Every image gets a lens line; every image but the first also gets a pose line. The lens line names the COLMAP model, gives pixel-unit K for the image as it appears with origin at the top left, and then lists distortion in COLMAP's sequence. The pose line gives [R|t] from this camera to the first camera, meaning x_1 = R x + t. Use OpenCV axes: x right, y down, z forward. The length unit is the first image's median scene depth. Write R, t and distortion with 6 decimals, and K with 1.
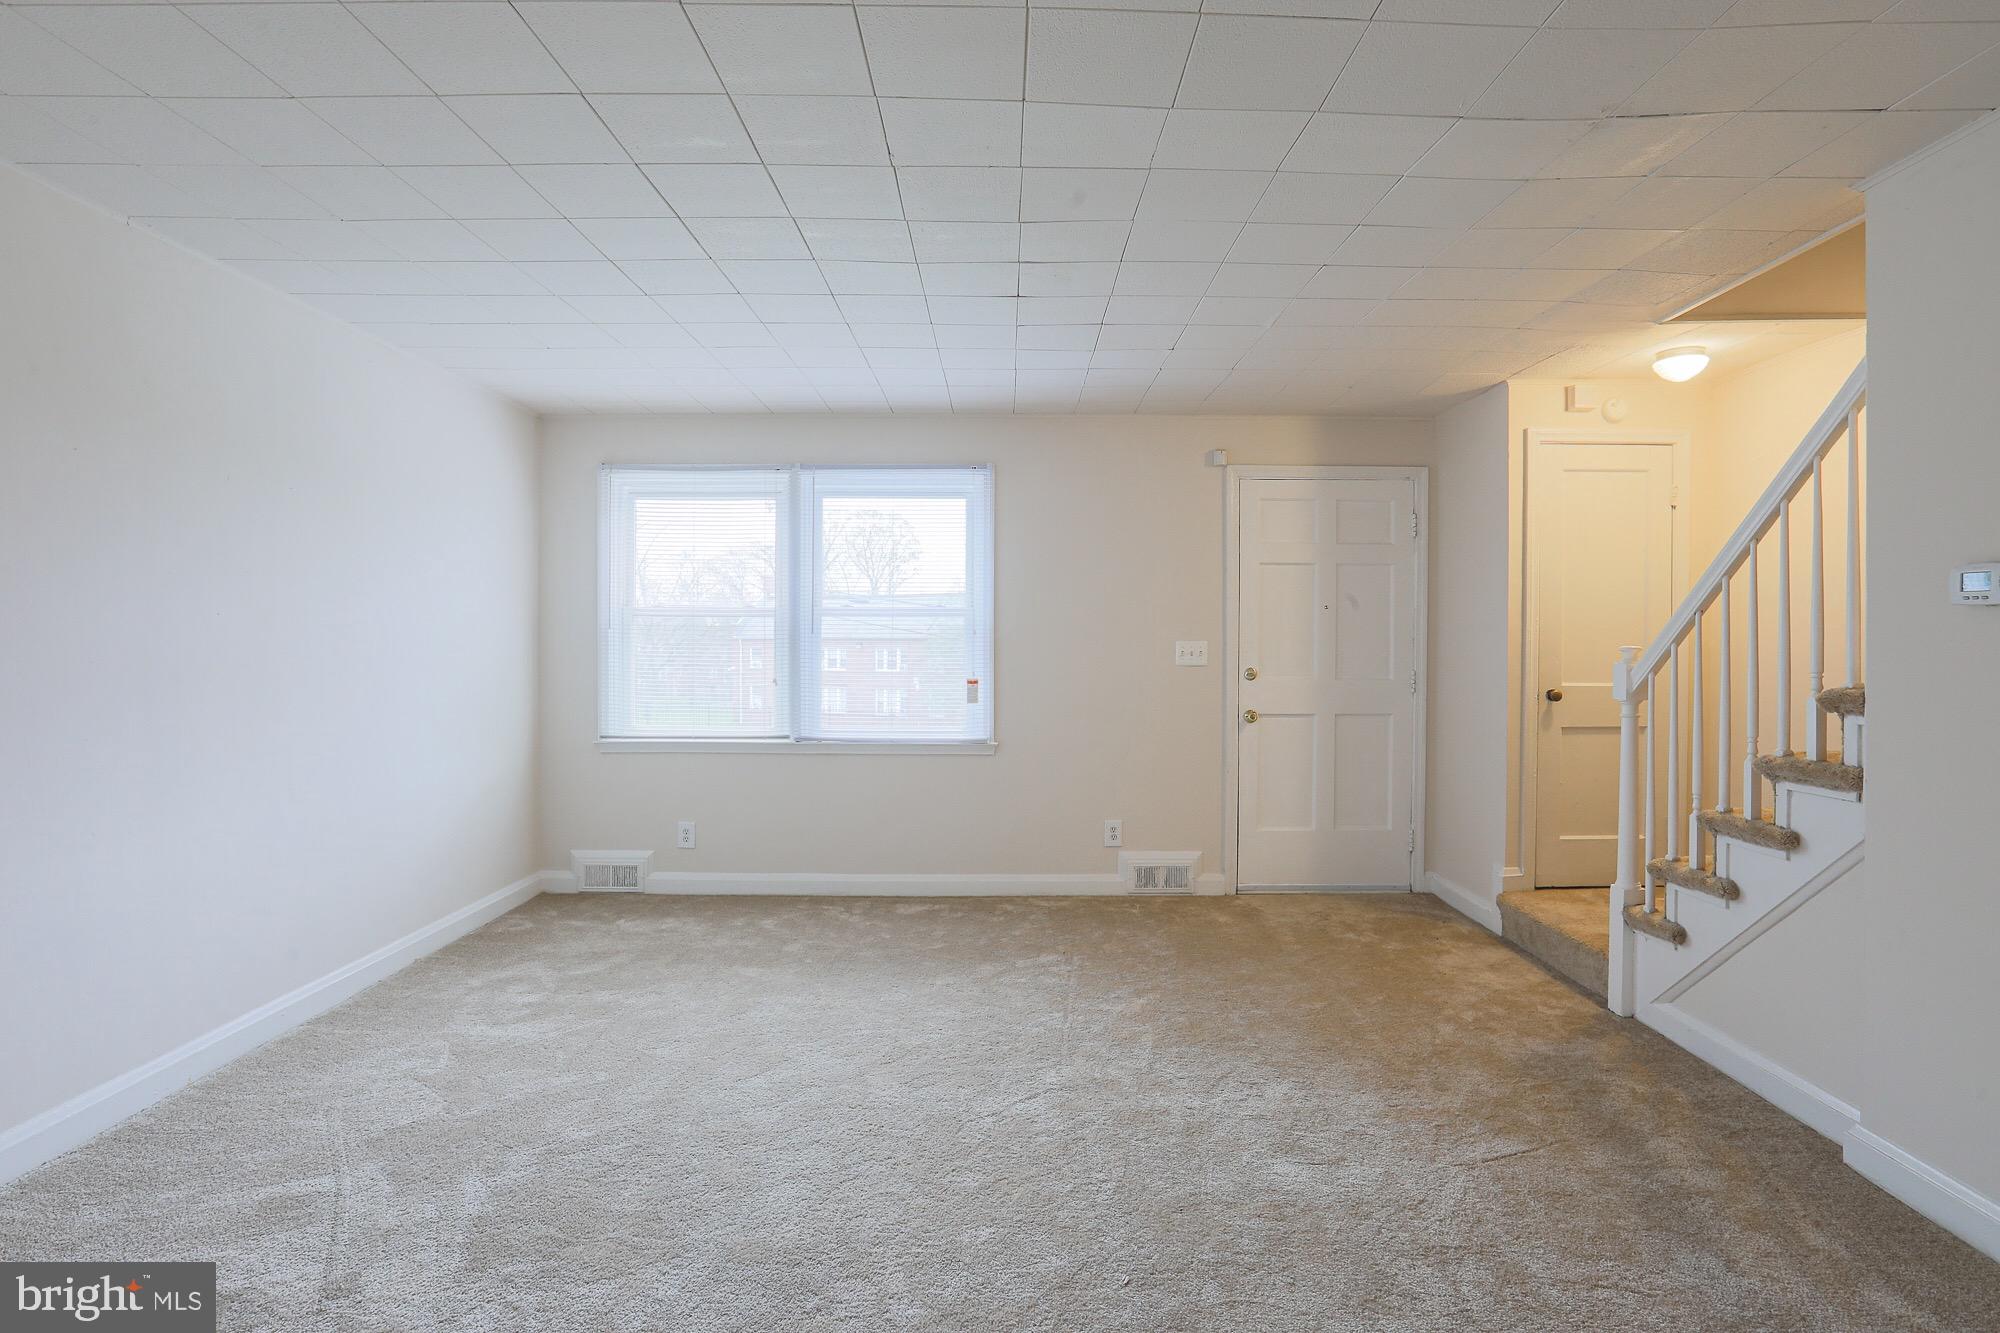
lens RADIAL K [[1007.3, 0, 1022.4], [0, 1007.3, 648.0], [0, 0, 1]] dist [-0.061274, 0.036068]
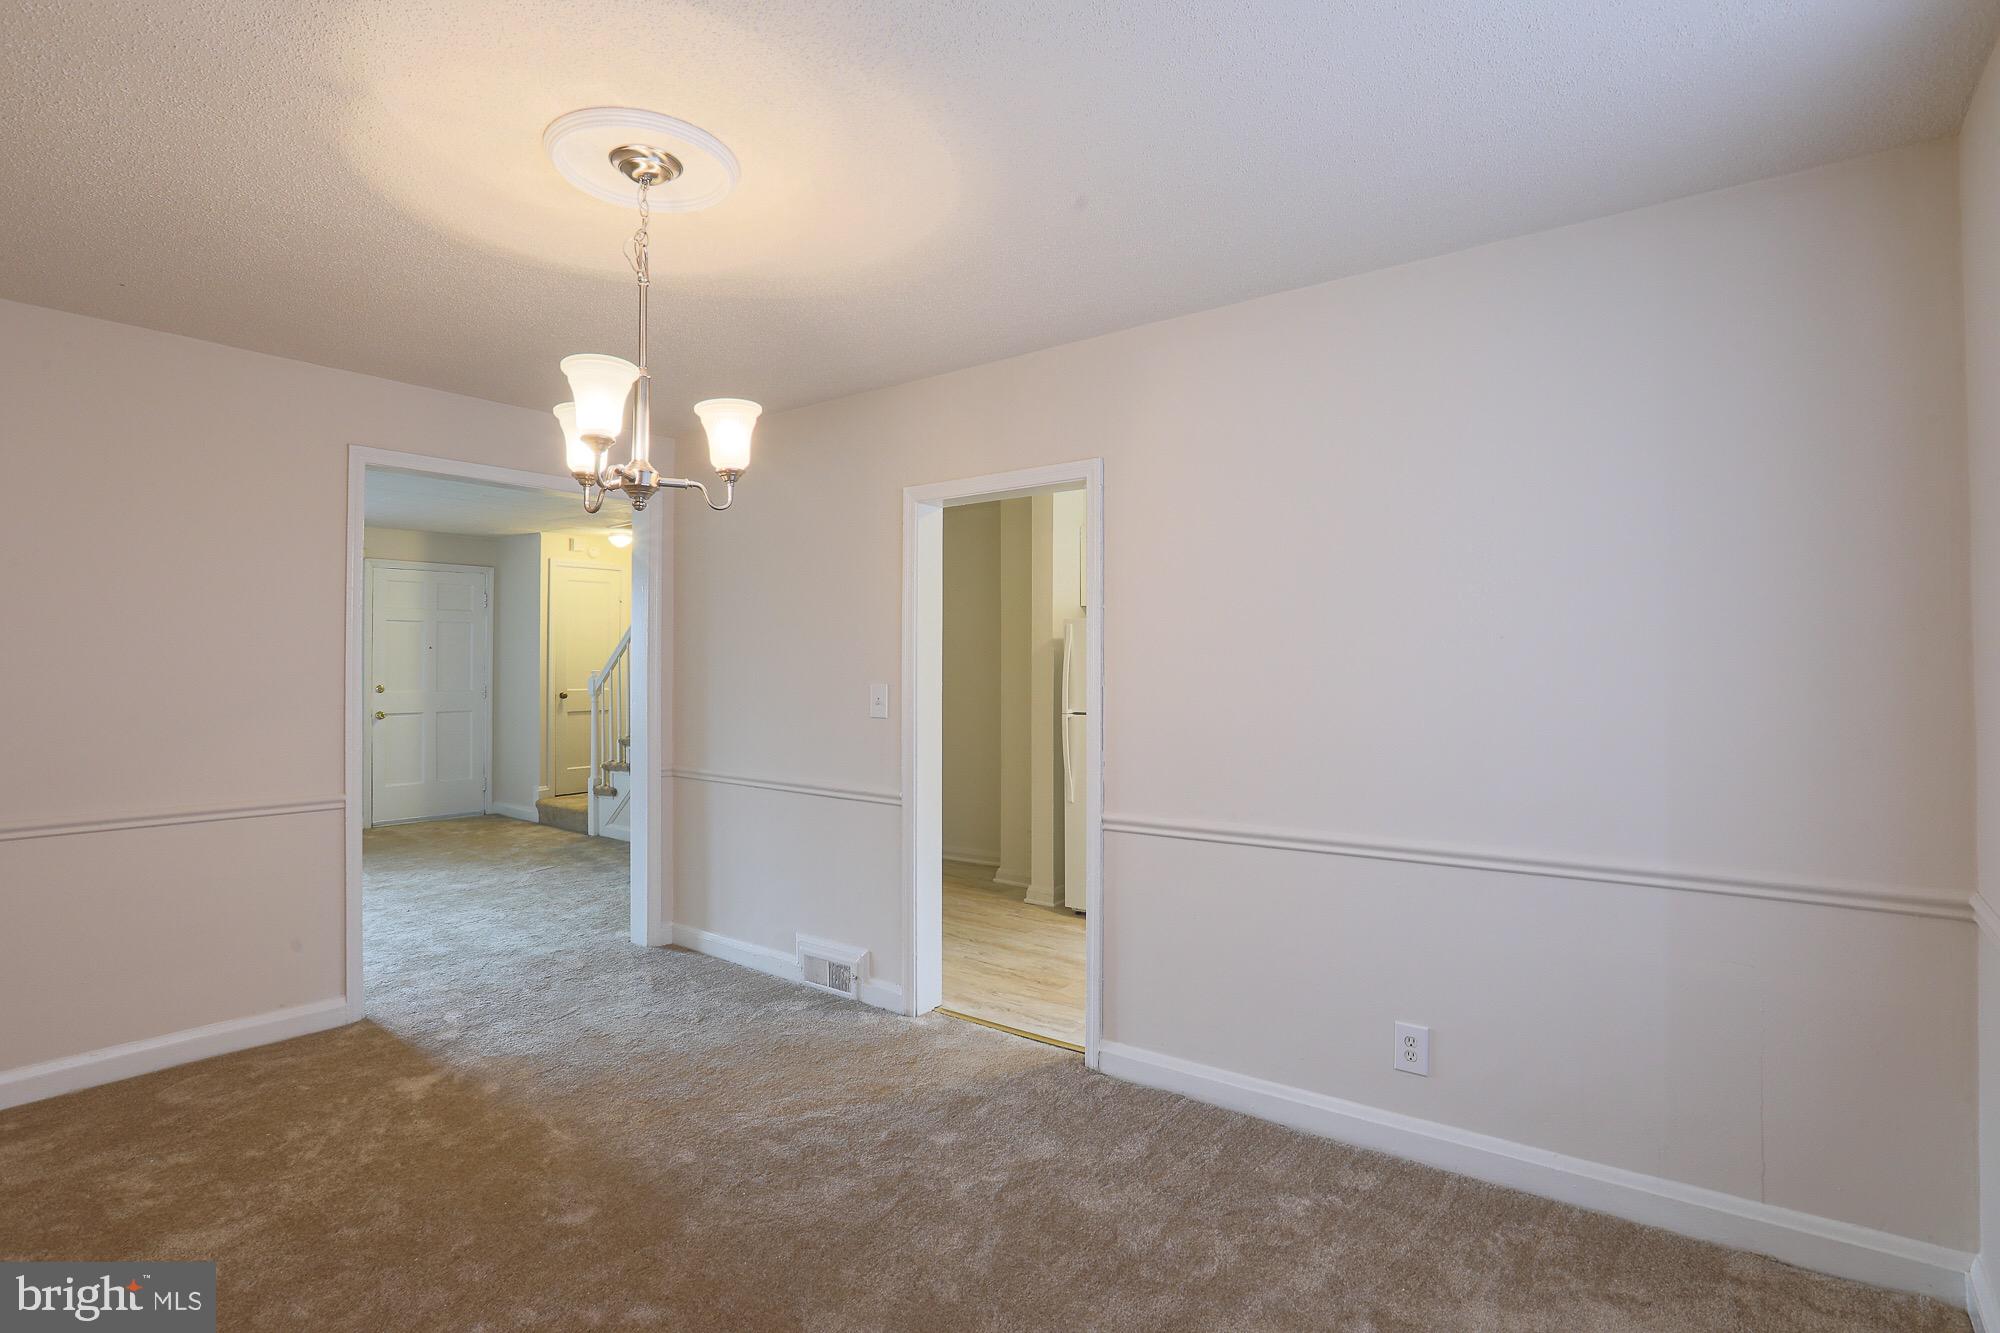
lens RADIAL K [[983.0, 0, 1003.9], [0, 983.0, 650.9], [0, 0, 1]] dist [-0.057956, 0.024109]
pose [[0.615835, 0.005190, 0.787858, -0.388904], [0.008964, 0.999867, -0.013594, -0.005423], [-0.787824, 0.015434, 0.615707, -0.765171]]
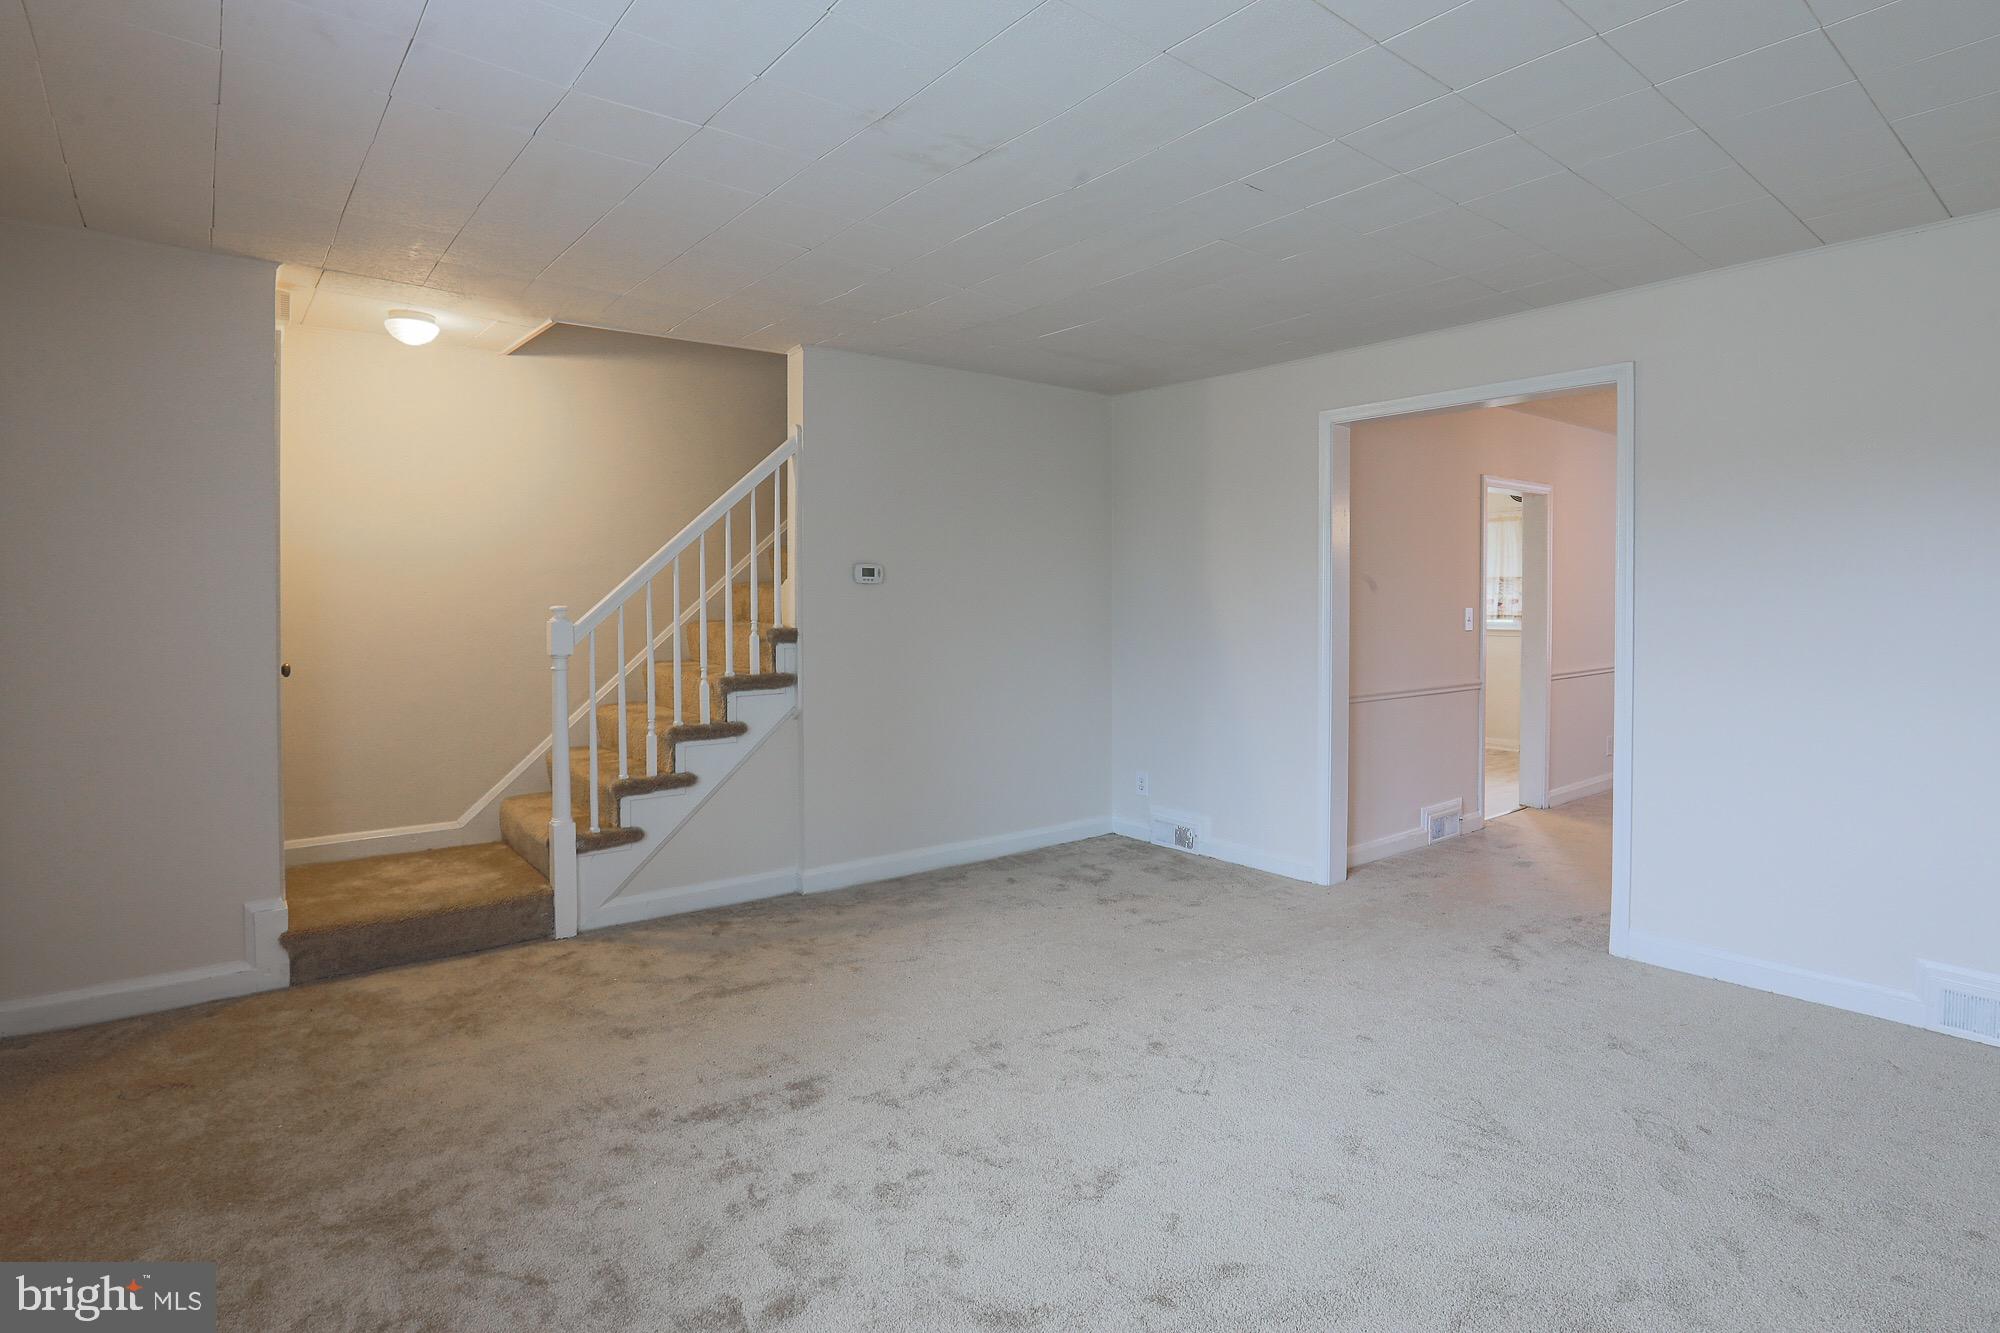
lens RADIAL K [[1016.2, 0, 997.1], [0, 1016.2, 626.2], [0, 0, 1]] dist [-0.072458, 0.027347]
pose [[-0.610599, -0.016633, 0.791765, -0.404731], [0.009231, 0.999562, 0.028118, -0.004463], [-0.791886, 0.024478, -0.610178, 0.909315]]
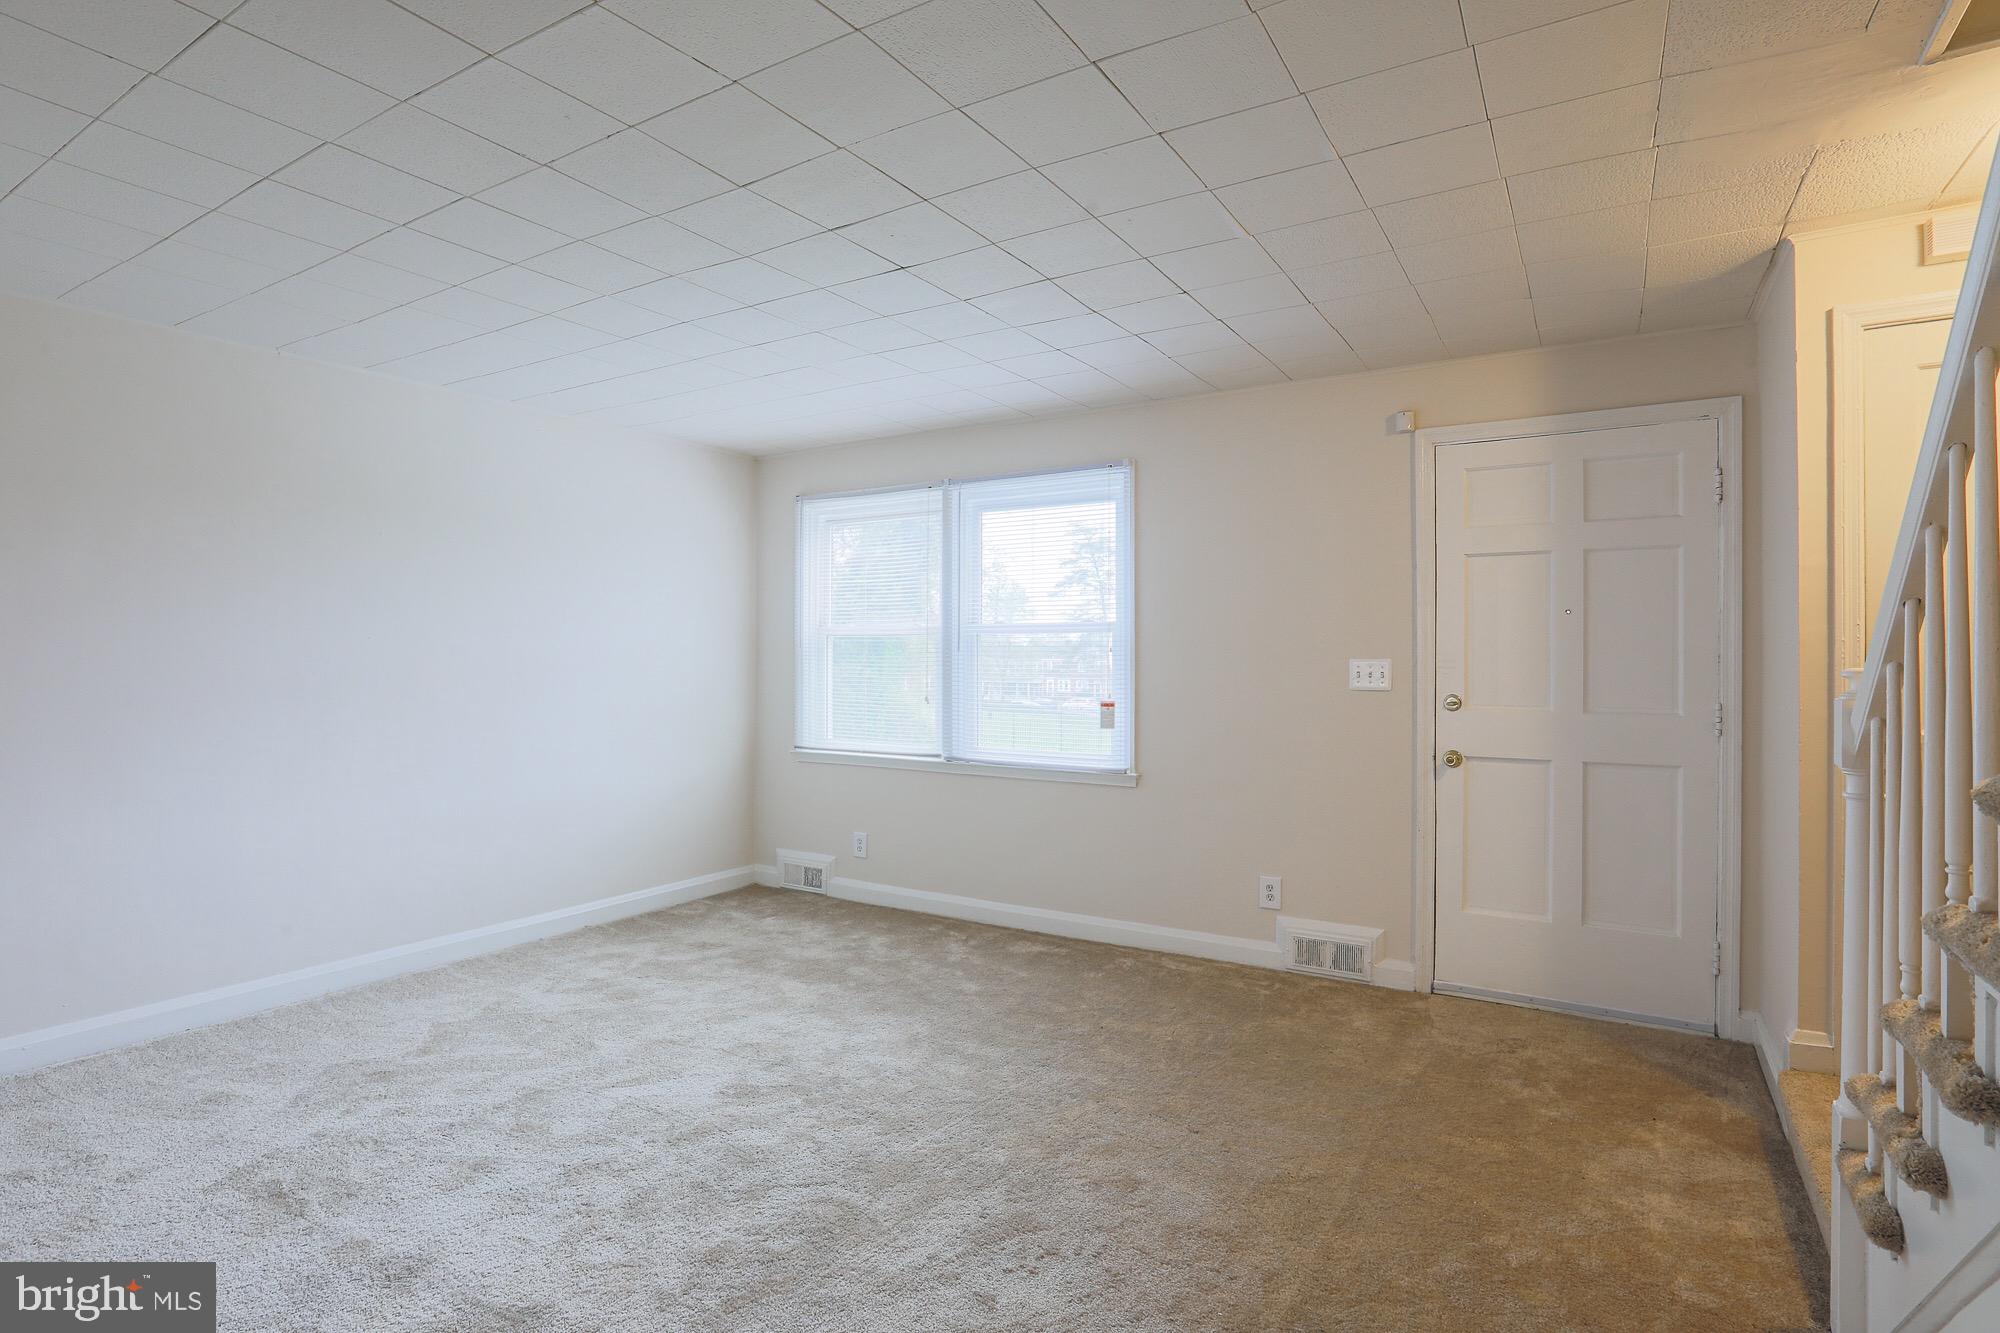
lens RADIAL K [[983.0, 0, 1003.9], [0, 983.0, 650.9], [0, 0, 1]] dist [-0.057956, 0.024109]
pose [[0.848107, -0.004327, -0.529807, 0.341615], [-0.003953, 0.999887, -0.014493, -0.001056], [0.529810, 0.014386, 0.847994, 0.212172]]
